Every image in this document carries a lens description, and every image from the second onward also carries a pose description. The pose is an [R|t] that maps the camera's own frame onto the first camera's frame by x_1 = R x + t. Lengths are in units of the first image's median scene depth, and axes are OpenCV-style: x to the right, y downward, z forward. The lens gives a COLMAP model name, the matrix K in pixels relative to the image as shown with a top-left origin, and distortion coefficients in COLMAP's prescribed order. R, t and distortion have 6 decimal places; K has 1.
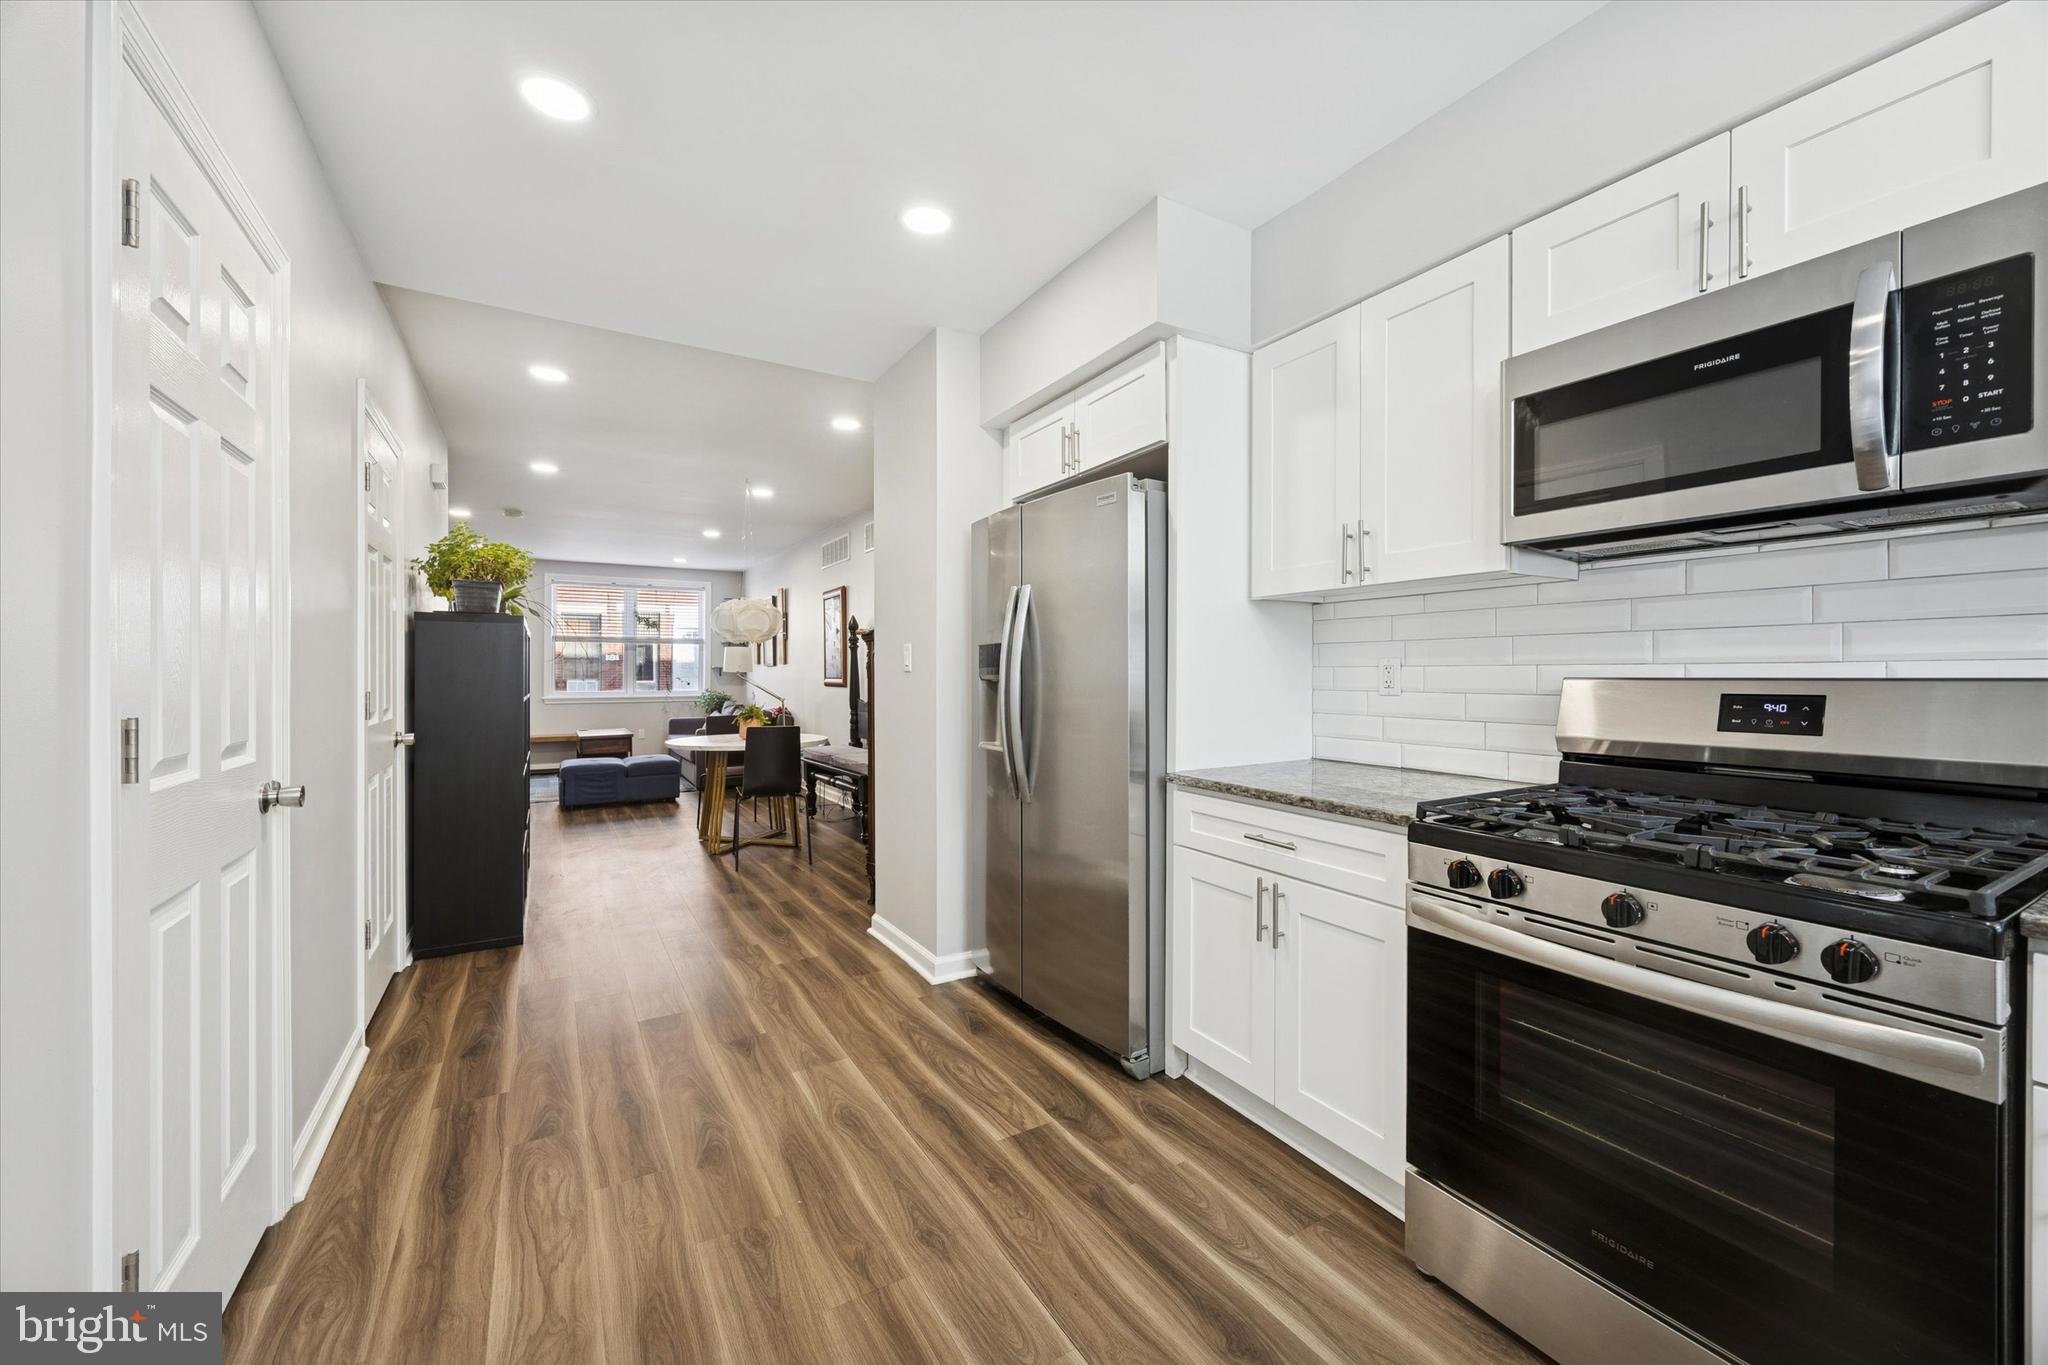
lens RADIAL K [[789.6, 0, 1020.4], [0, 789.6, 671.7], [0, 0, 1]] dist [0.000524, -0.000053]
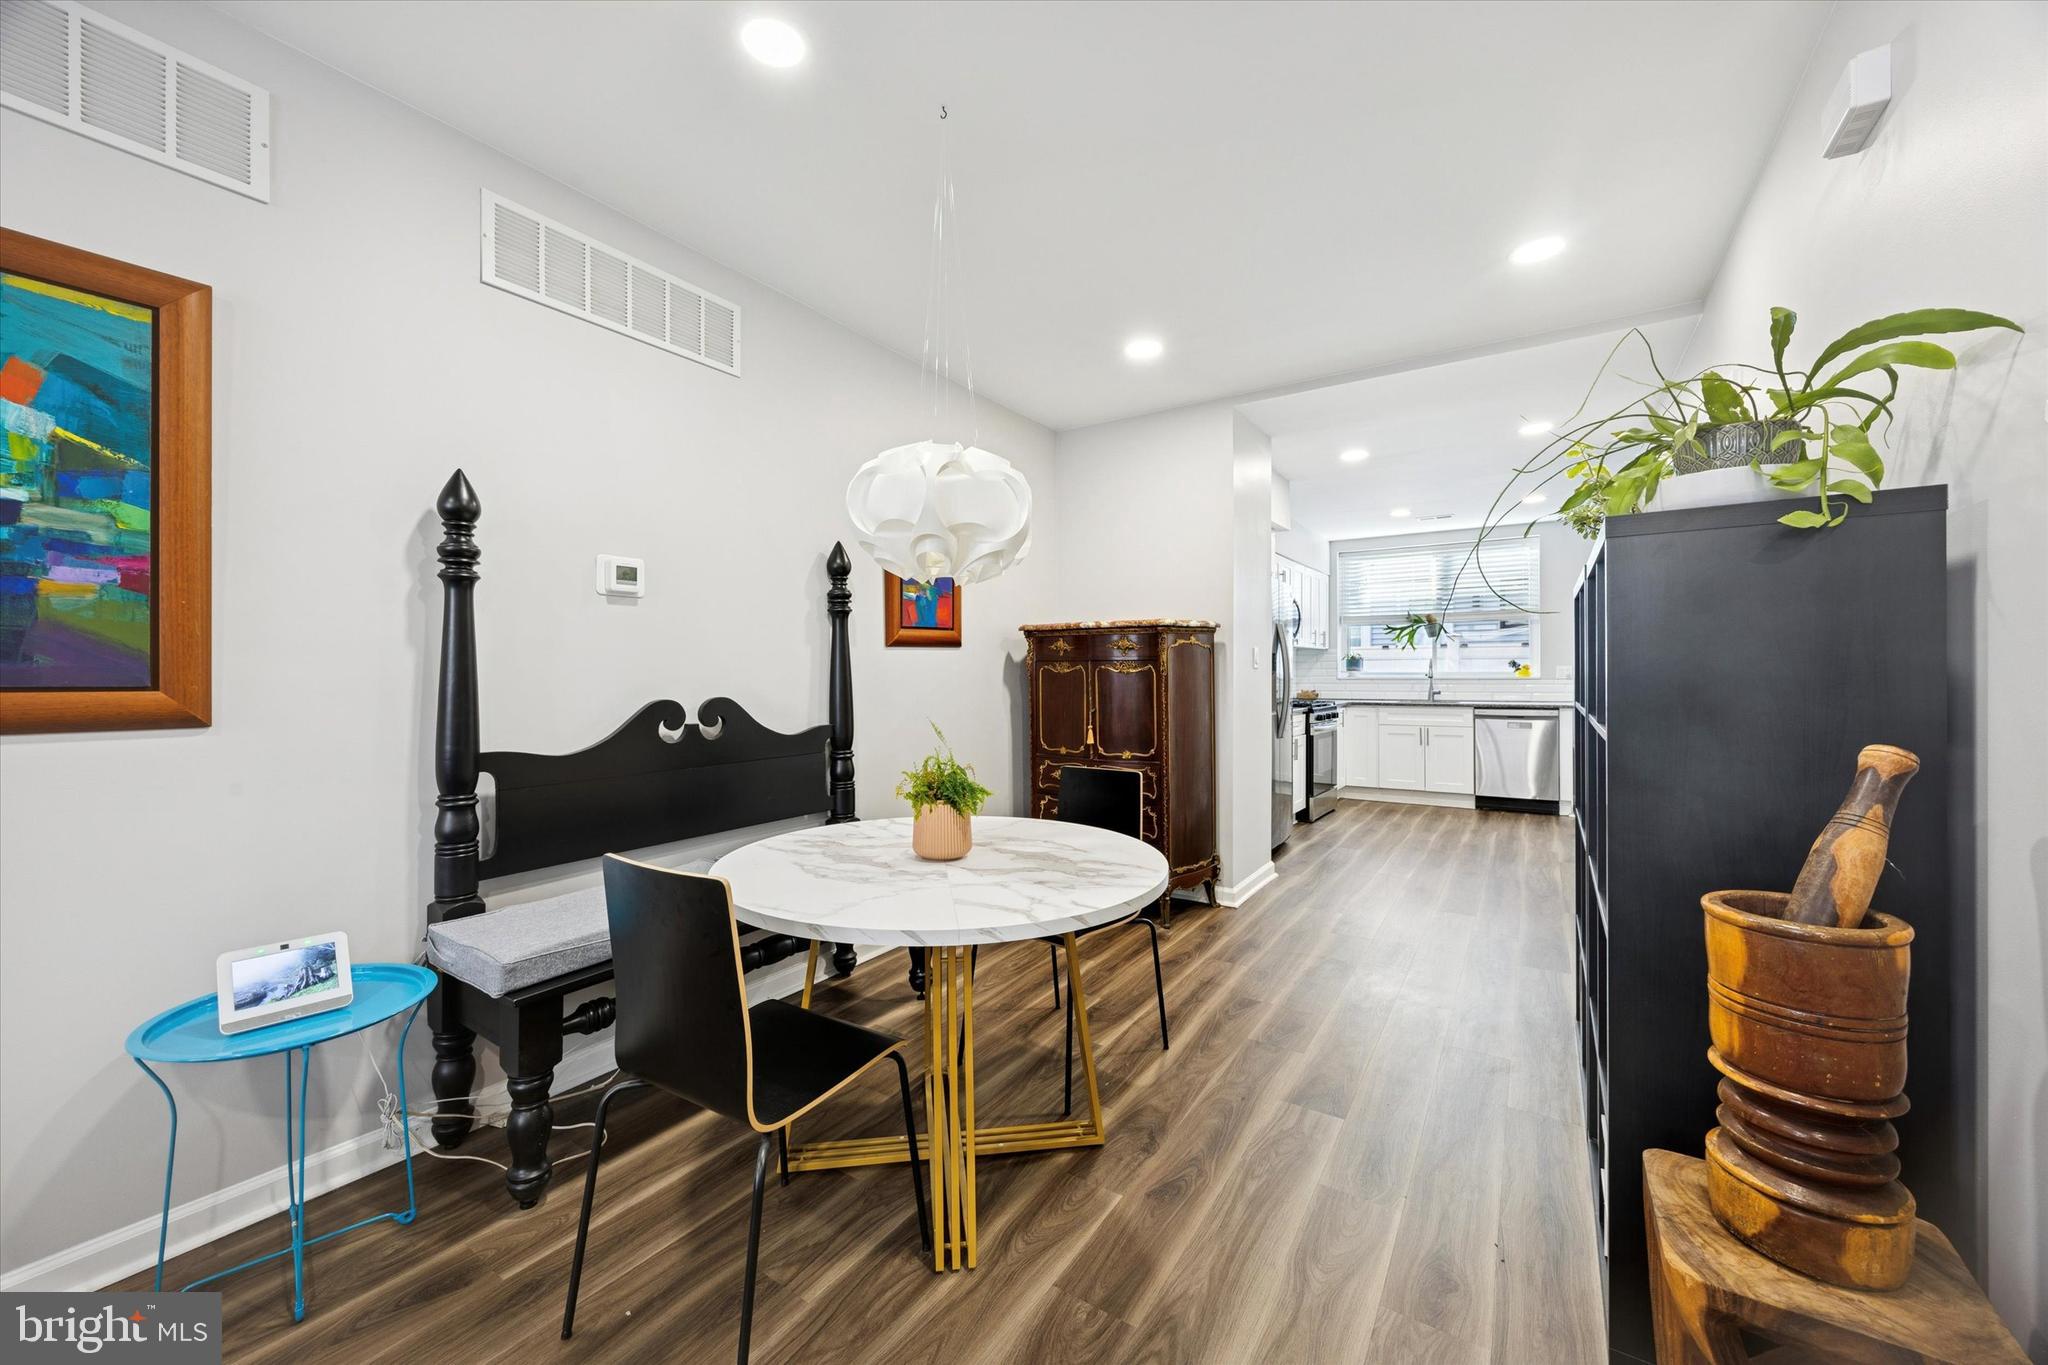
lens RADIAL K [[789.6, 0, 1014.4], [0, 789.6, 671.2], [0, 0, 1]] dist [0.000524, -0.000053]
pose [[-0.430257, 0.004402, 0.902696, -1.870393], [0.000020, 0.999988, -0.004867, 0.017636], [-0.902706, -0.002076, -0.430252, 3.132147]]
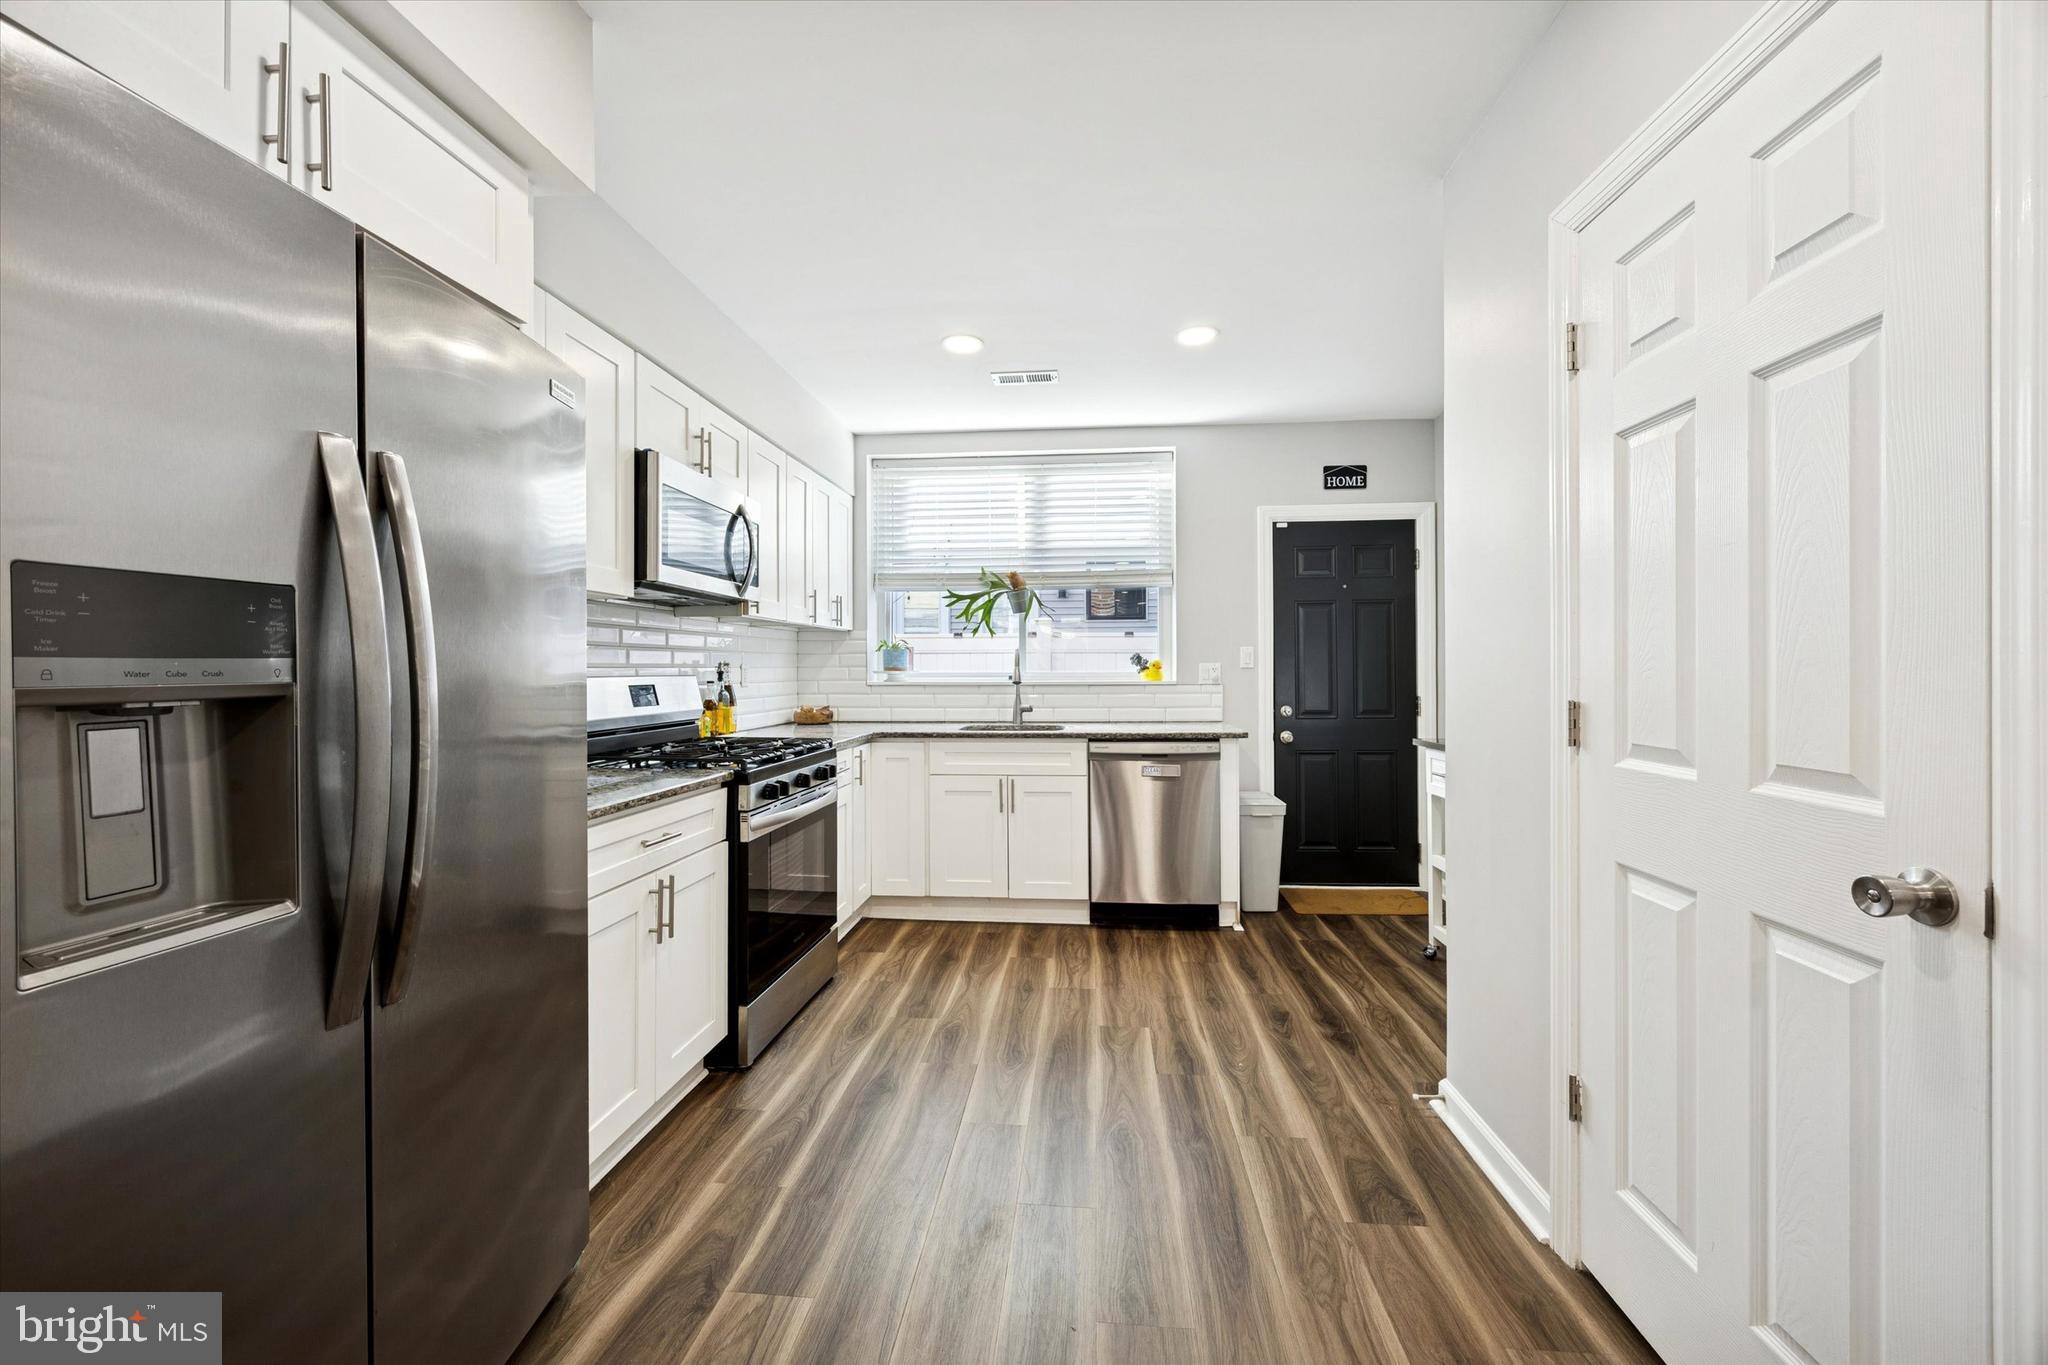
lens RADIAL K [[789.6, 0, 1033.6], [0, 789.6, 680.8], [0, 0, 1]] dist [0.000524, -0.000053]
pose [[-0.816077, -0.006638, 0.577904, -0.627011], [-0.000044, 0.999935, 0.011423, -0.000555], [-0.577943, 0.009297, -0.816025, 1.478929]]
